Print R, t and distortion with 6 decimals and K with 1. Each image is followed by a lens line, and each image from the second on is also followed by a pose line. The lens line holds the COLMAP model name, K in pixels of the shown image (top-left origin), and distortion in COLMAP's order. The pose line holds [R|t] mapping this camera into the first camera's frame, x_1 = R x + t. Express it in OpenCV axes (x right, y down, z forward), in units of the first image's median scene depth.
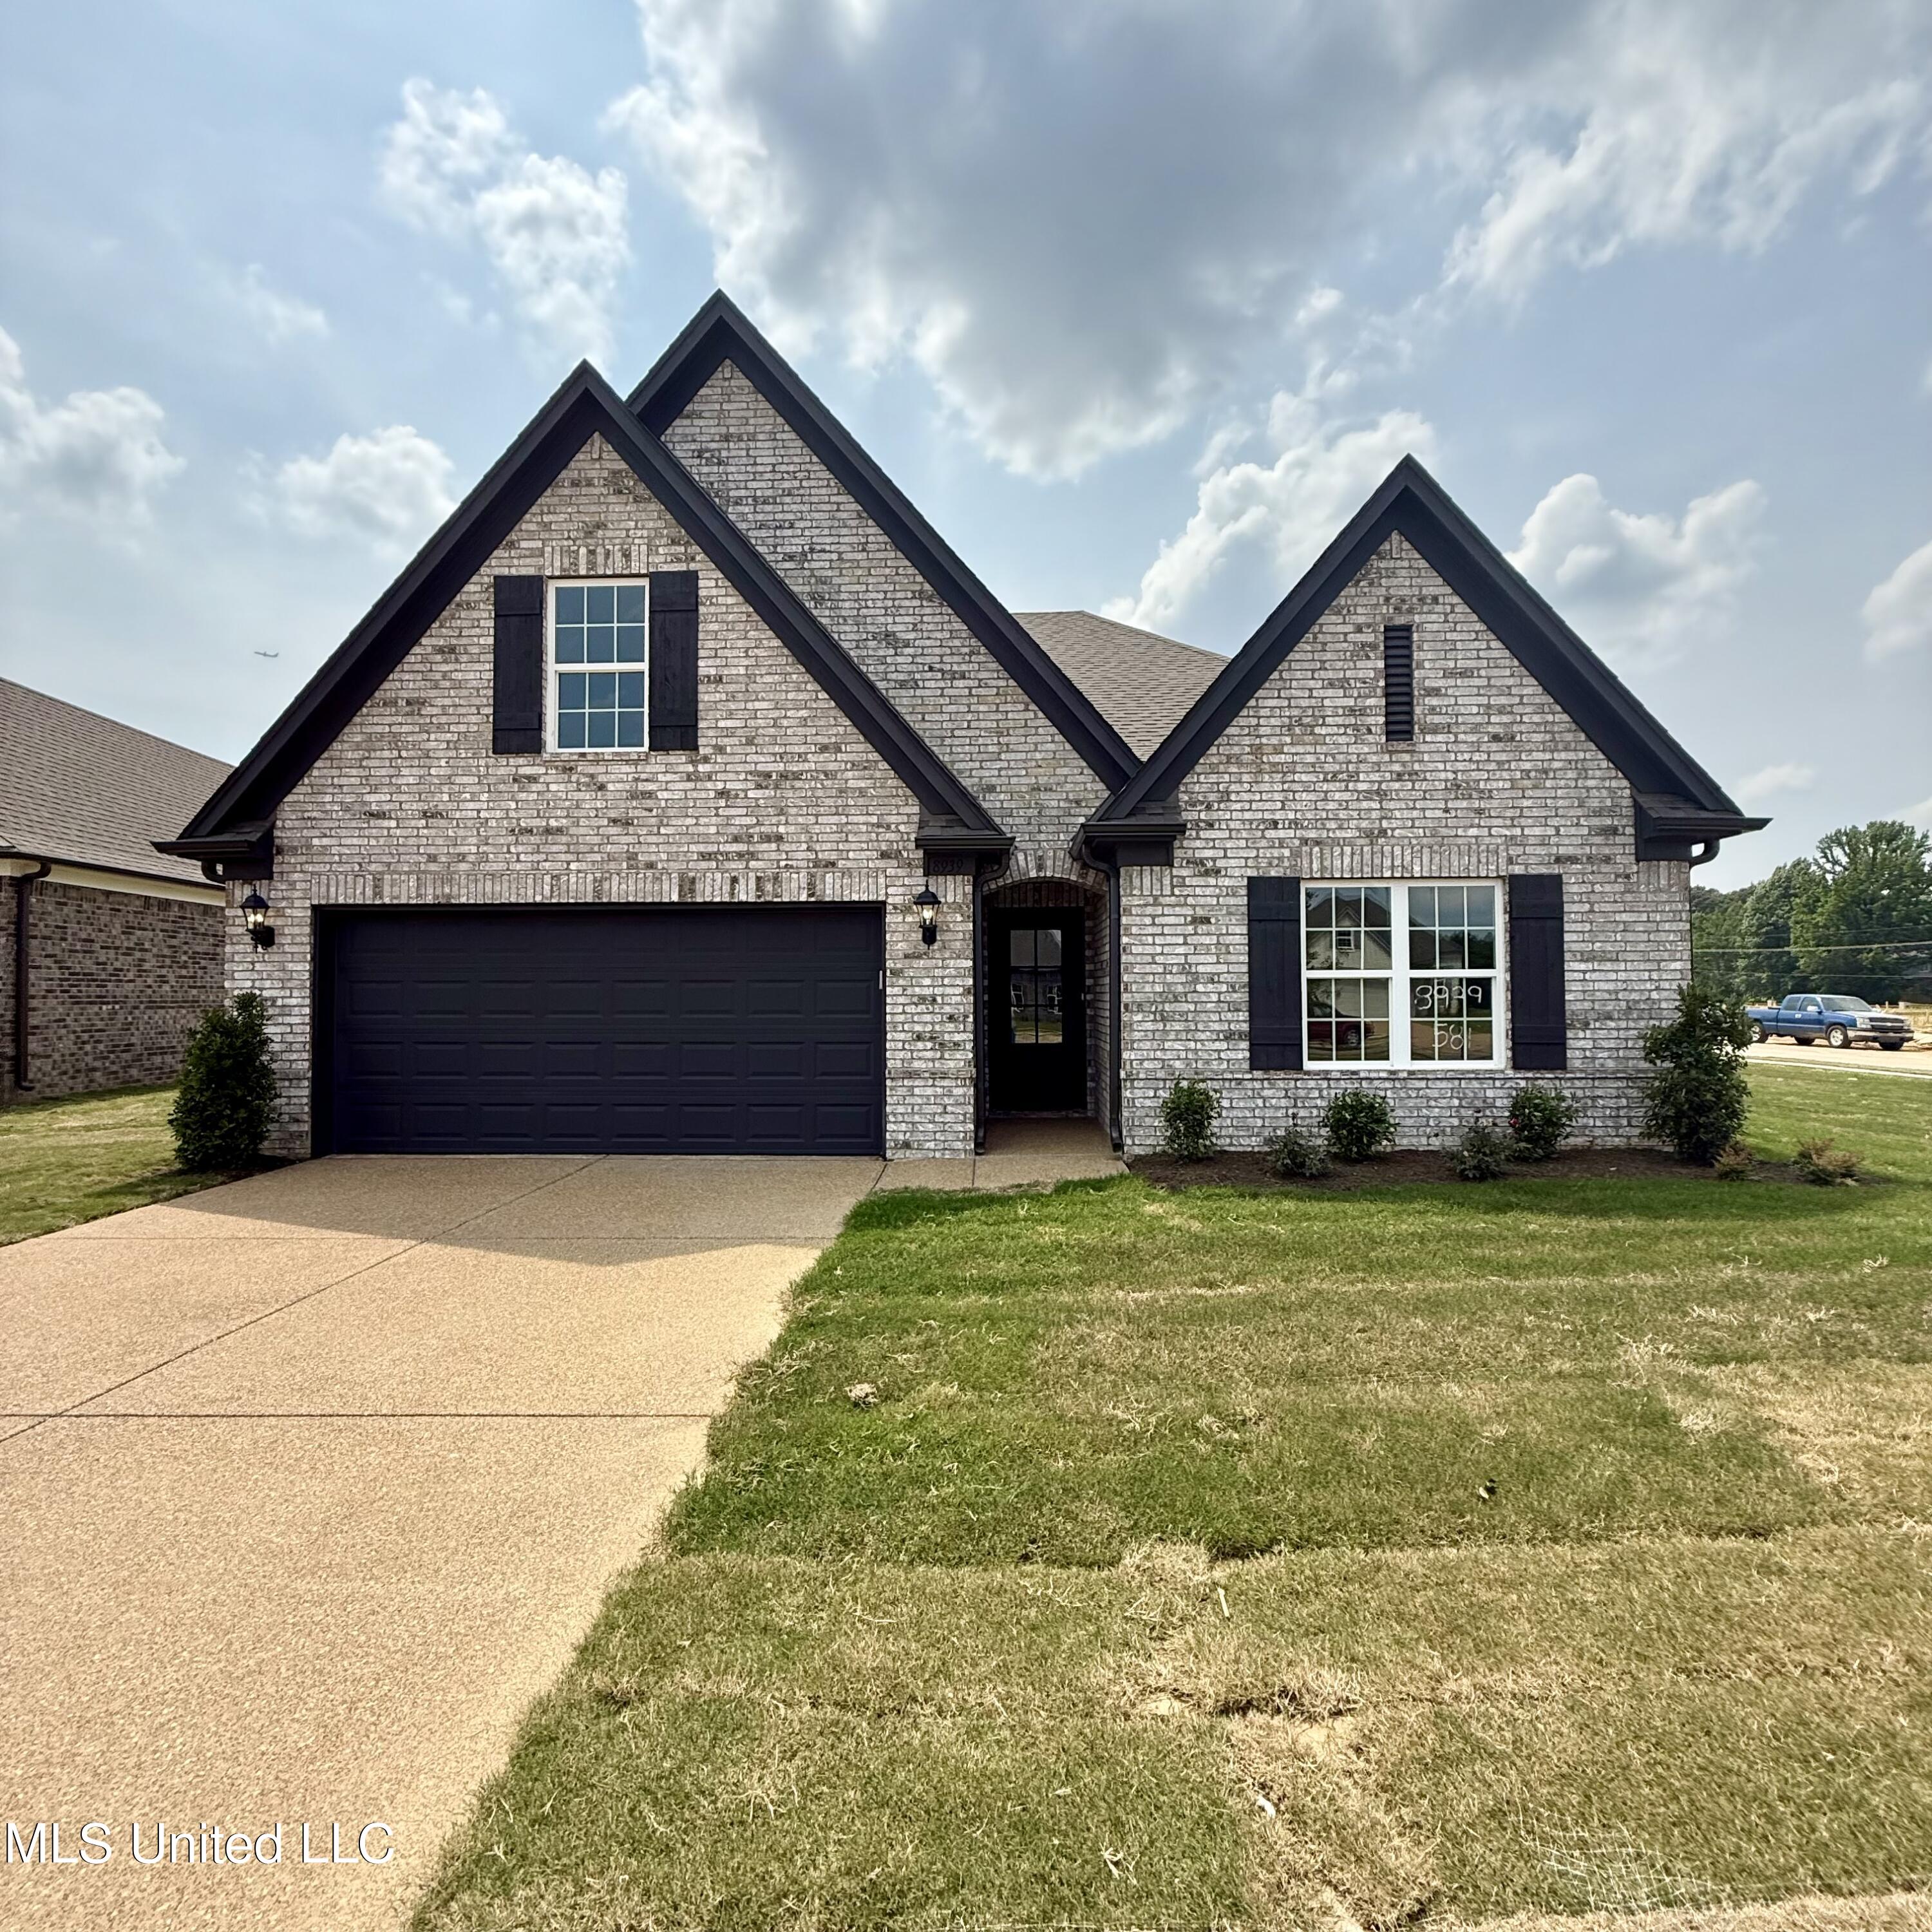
lens RADIAL K [[1020.5, 0, 976.3], [0, 1020.5, 954.5], [0, 0, 1]] dist [-0.006040, 0.003337]
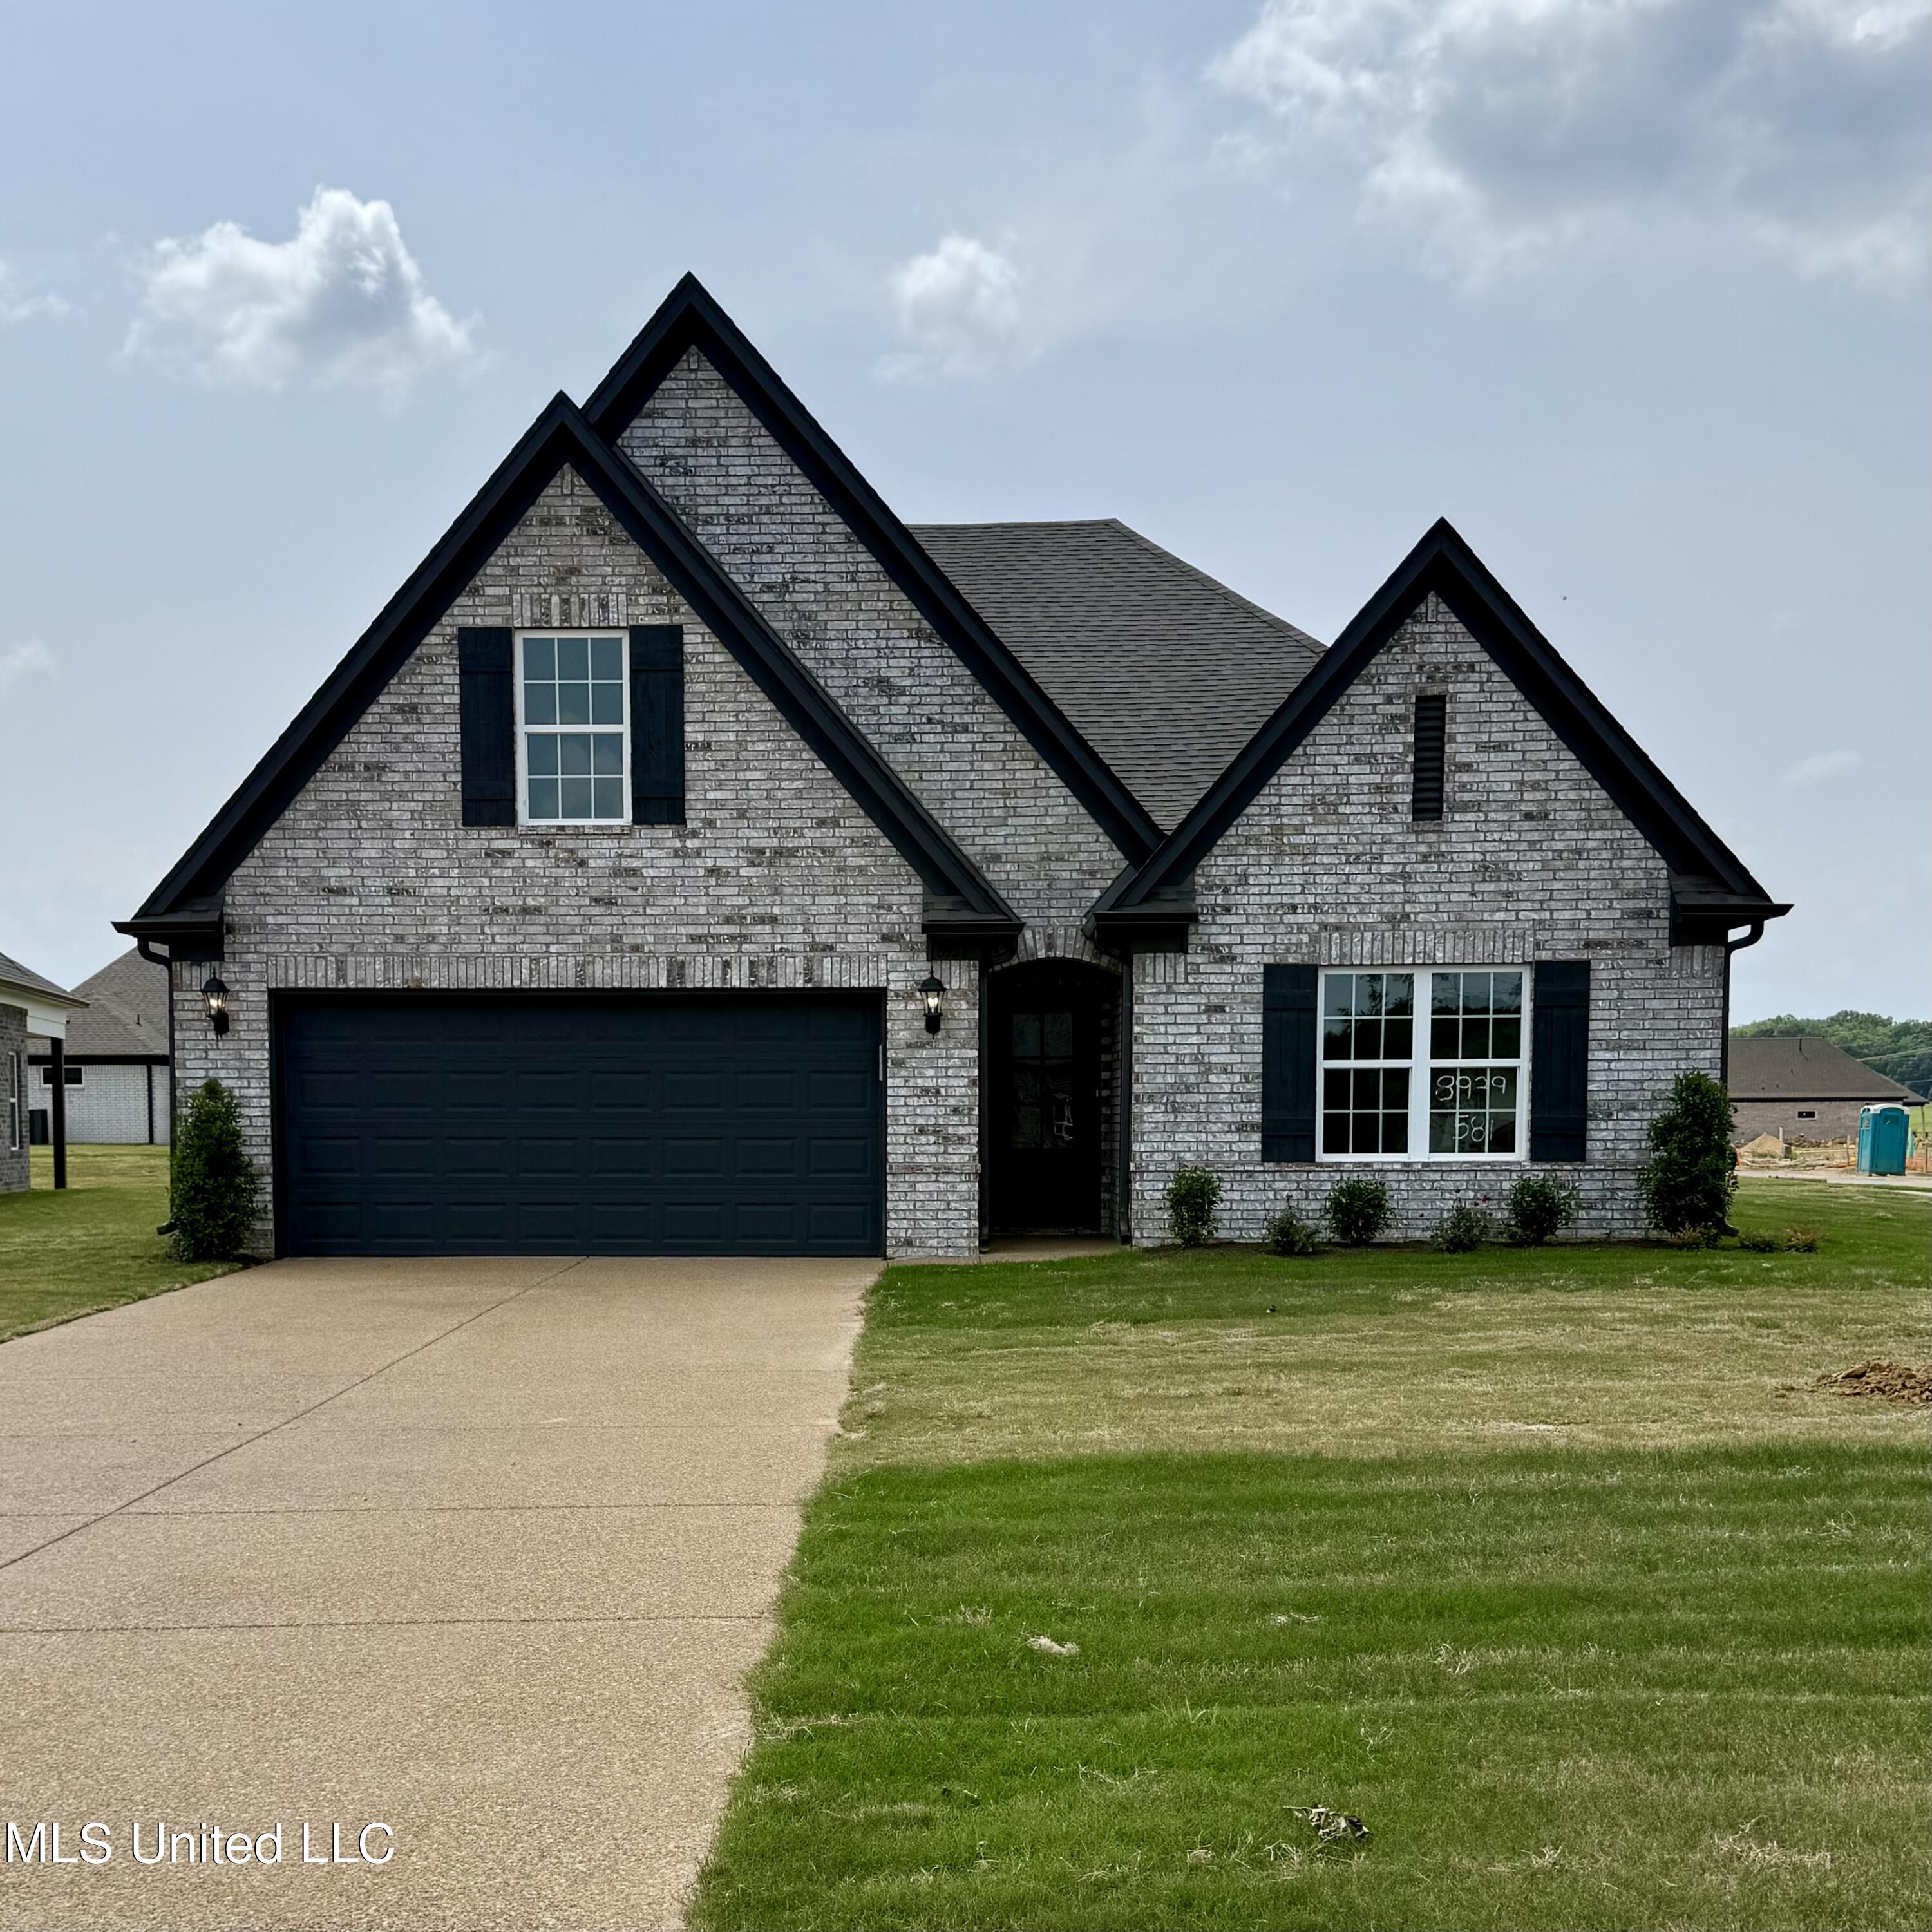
lens RADIAL K [[2374.2, 0, 838.4], [0, 2374.2, 1311.6], [0, 0, 1]] dist [0.046686, 0.000000]
pose [[0.999853, 0.002722, -0.016934, -0.096213], [-0.000734, 0.993213, 0.116306, -0.009865], [0.017136, -0.116277, 0.993069, -1.240429]]
